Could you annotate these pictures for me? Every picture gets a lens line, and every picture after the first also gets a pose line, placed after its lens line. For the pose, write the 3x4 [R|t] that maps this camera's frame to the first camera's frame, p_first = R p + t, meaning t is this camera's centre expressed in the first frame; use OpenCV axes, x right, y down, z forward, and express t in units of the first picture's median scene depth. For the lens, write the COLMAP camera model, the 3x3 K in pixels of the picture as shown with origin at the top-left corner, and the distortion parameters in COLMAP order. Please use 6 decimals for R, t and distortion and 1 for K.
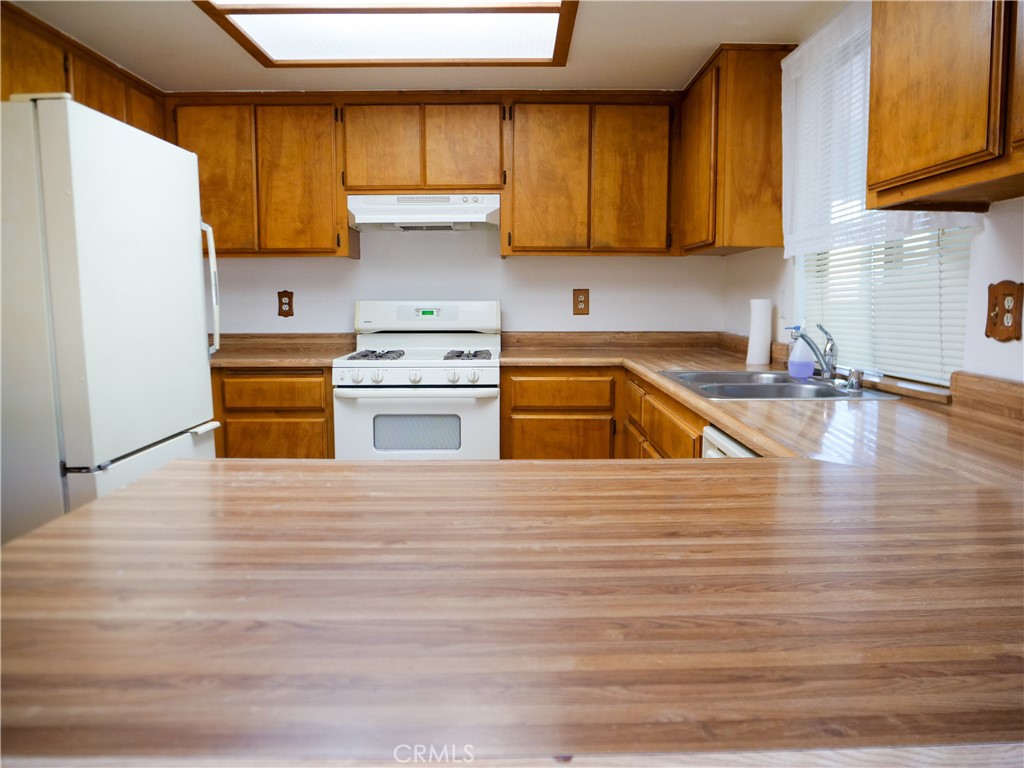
lens RADIAL K [[791.0, 0, 512.8], [0, 791.0, 385.8], [0, 0, 1]] dist [-0.037976, 0.014257]
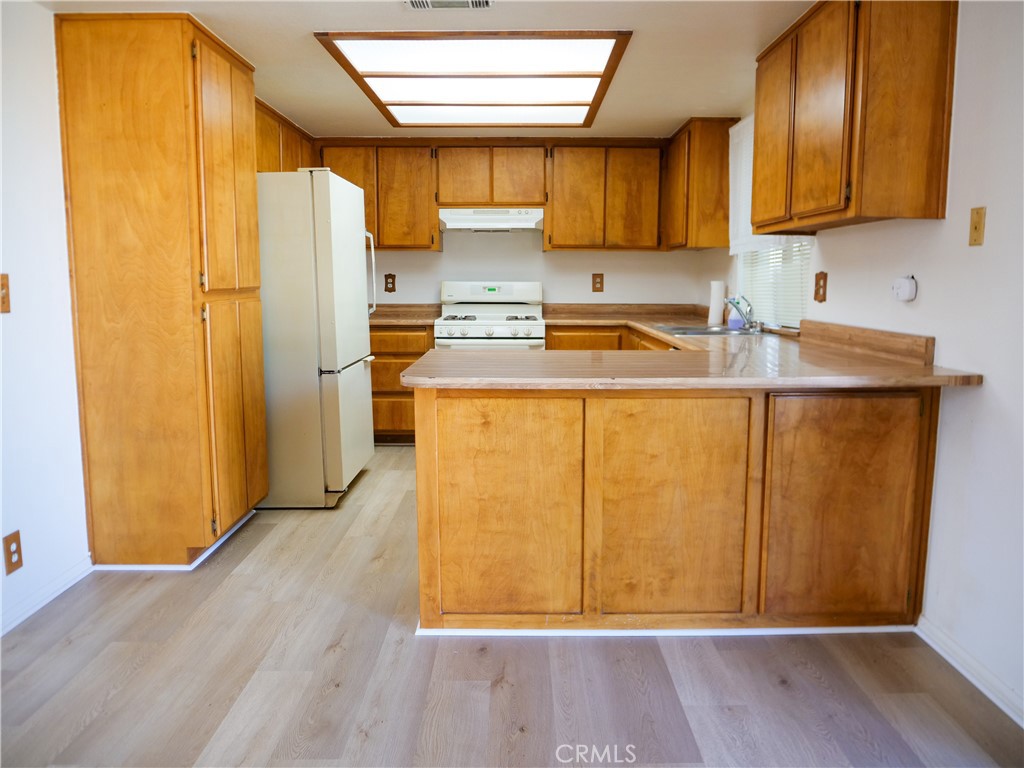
lens RADIAL K [[791.0, 0, 514.2], [0, 791.0, 383.1], [0, 0, 1]] dist [-0.037976, 0.014257]
pose [[0.999983, 0.004830, -0.003128, -0.065424], [-0.004771, 0.999815, 0.018613, 0.054323], [0.003218, -0.018598, 0.999822, -0.475466]]
